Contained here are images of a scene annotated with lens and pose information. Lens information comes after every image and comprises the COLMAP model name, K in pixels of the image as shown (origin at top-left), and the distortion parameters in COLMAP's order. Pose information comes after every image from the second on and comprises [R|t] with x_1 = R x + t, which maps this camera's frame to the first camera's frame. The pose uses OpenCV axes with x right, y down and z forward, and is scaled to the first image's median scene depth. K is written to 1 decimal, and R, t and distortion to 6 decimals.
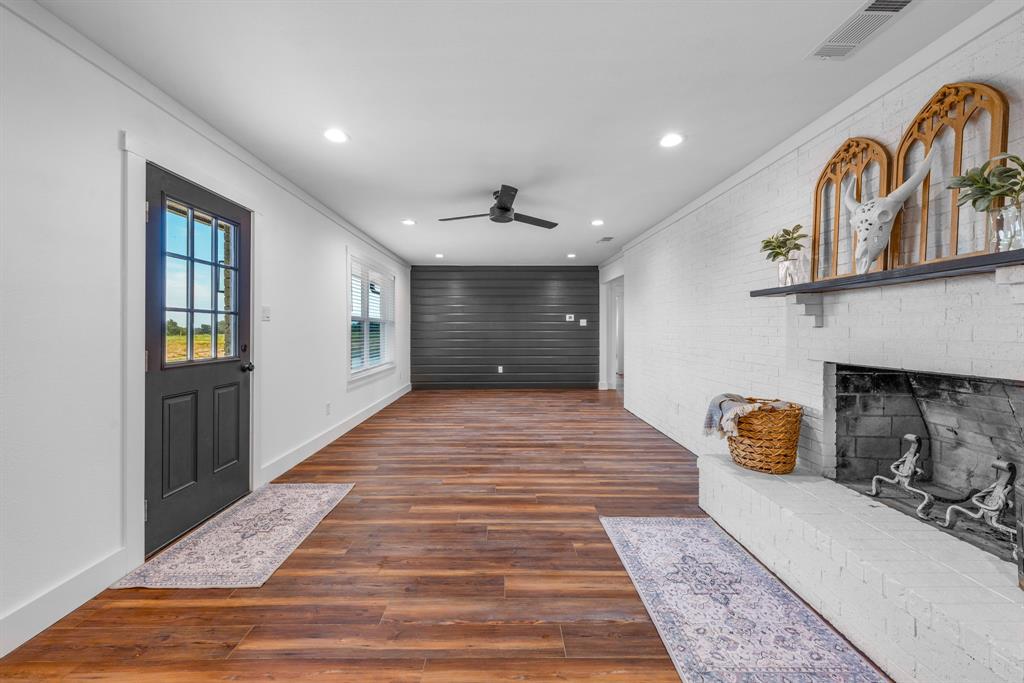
lens RADIAL K [[349.5, 0, 511.4], [0, 349.5, 336.1], [0, 0, 1]] dist [-0.000173, -0.000111]
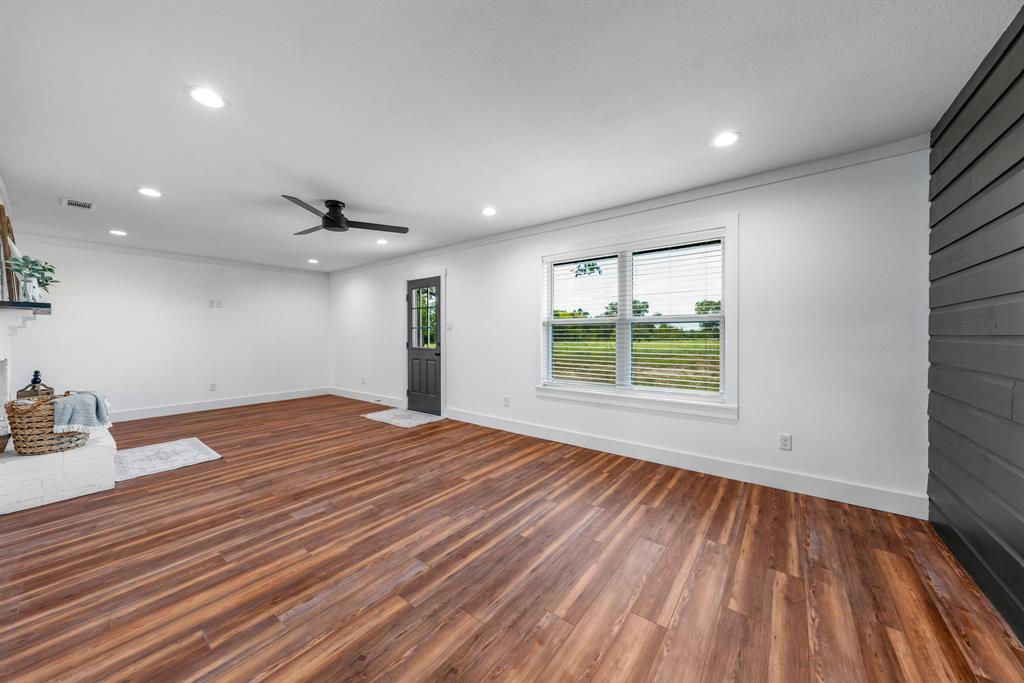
lens RADIAL K [[349.5, 0, 511.4], [0, 349.5, 336.1], [0, 0, 1]] dist [-0.000173, -0.000111]
pose [[-0.618221, 0.007249, -0.785971, 0.501446], [-0.008617, 0.999835, 0.016000, -0.041539], [0.785957, 0.016665, -0.618057, 2.194830]]
